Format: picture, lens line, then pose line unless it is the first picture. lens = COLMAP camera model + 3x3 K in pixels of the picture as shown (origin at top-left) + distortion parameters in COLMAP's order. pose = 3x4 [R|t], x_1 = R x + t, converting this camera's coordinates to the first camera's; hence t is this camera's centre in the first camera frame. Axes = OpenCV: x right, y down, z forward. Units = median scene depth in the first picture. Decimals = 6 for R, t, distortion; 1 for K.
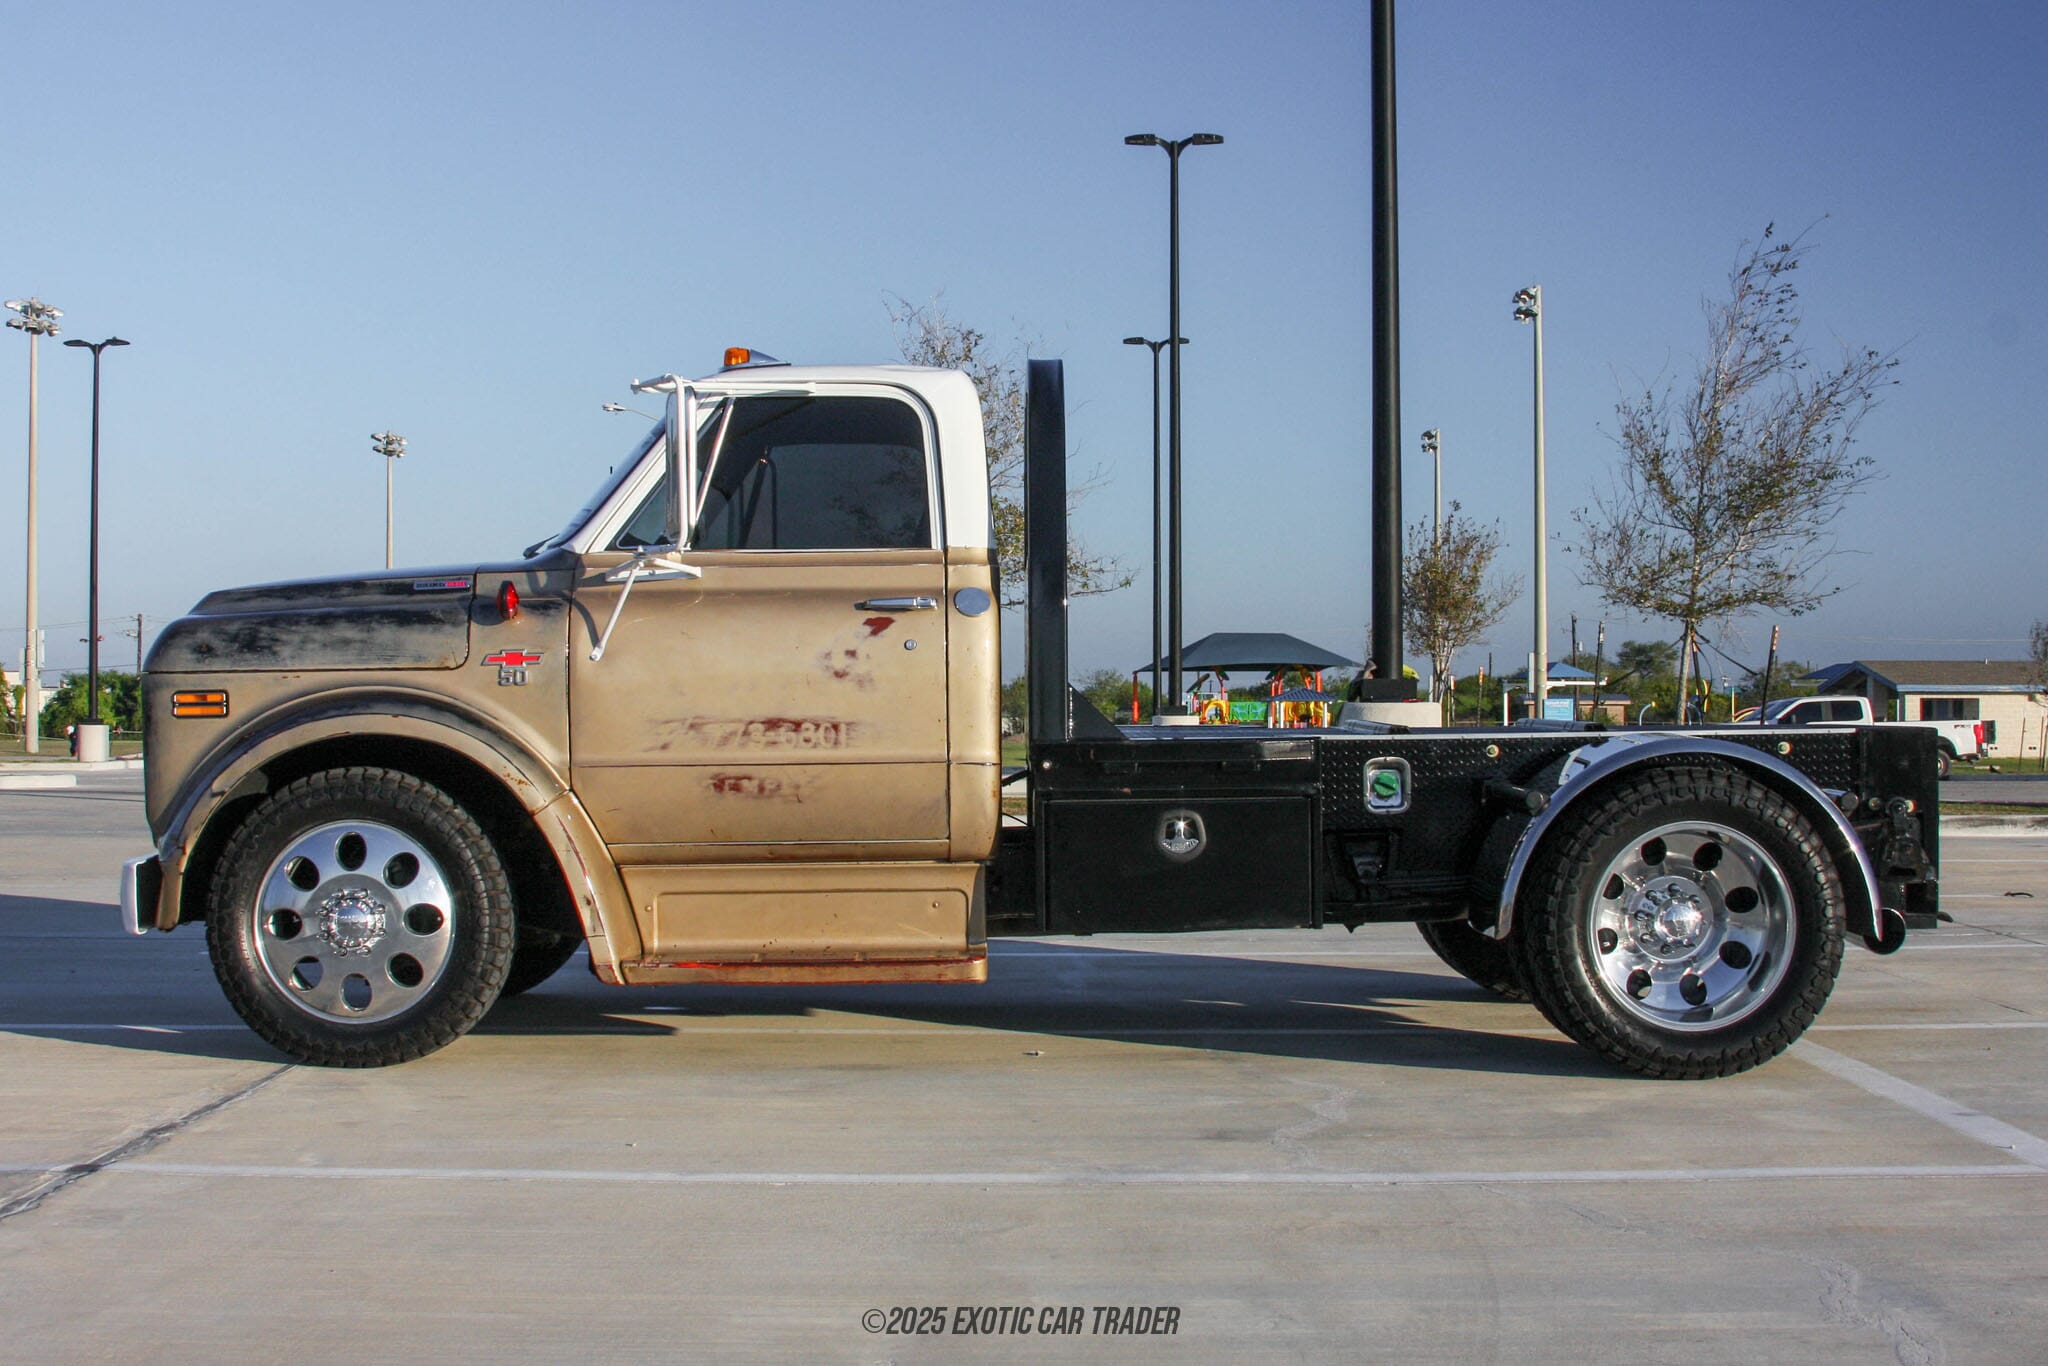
lens RADIAL K [[2808.7, 0, 1024.0], [0, 2808.7, 683.0], [0, 0, 1]] dist [-0.148308, 0.036995]
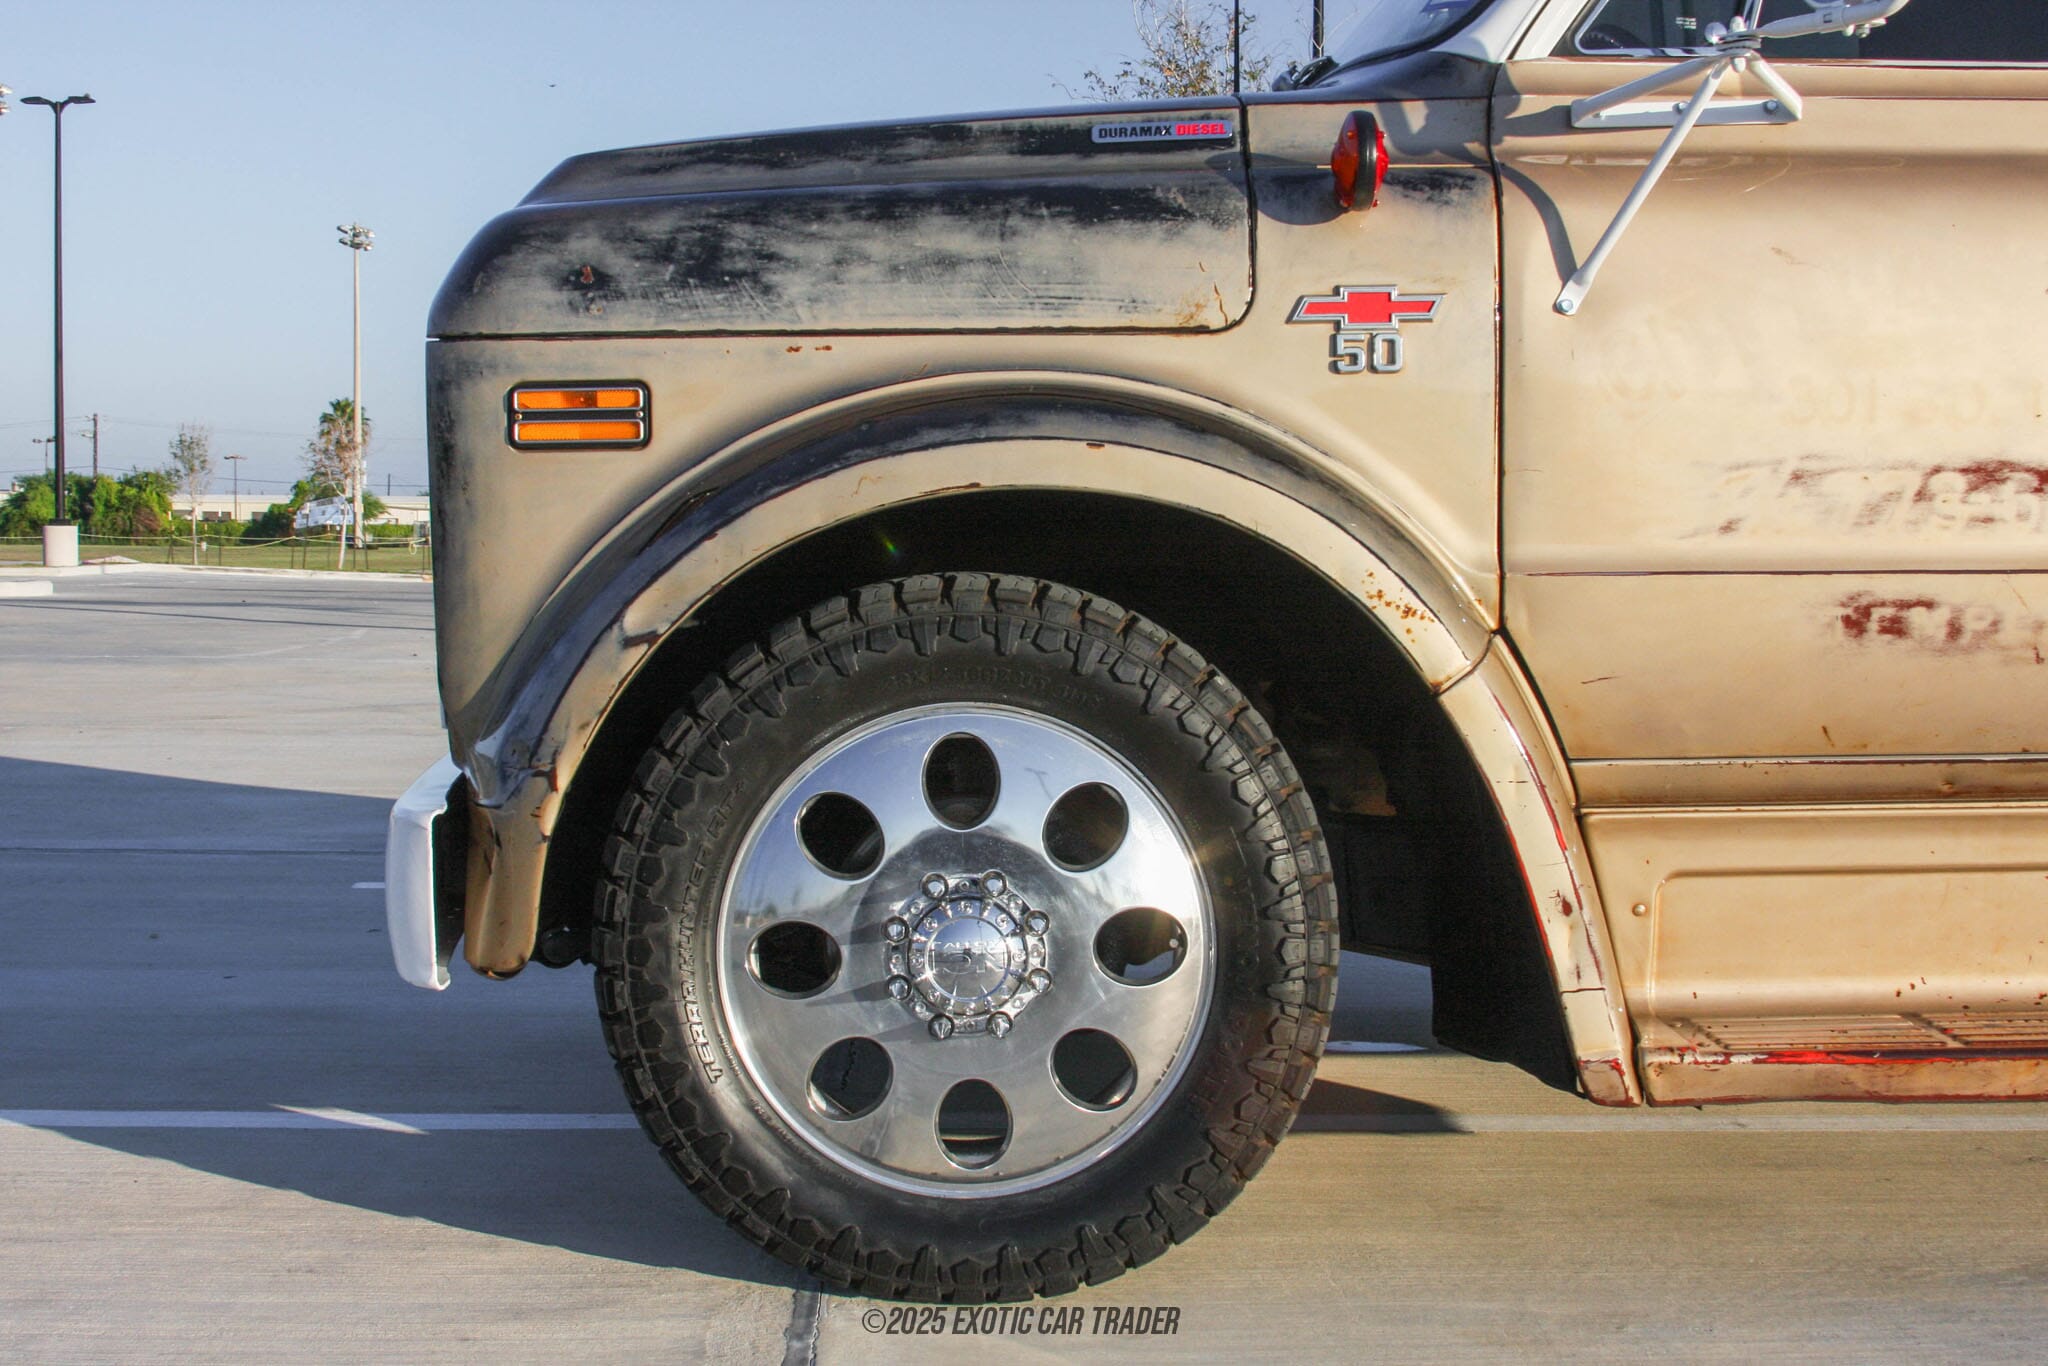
lens RADIAL K [[3081.5, 0, 1153.9], [0, 3081.5, 736.3], [0, 0, 1]] dist [-0.127372, 0.005608]
pose [[0.999768, 0.004564, 0.021037, -0.223818], [-0.006283, 0.996579, 0.082408, 0.016929], [-0.020589, -0.082521, 0.996377, 0.553715]]
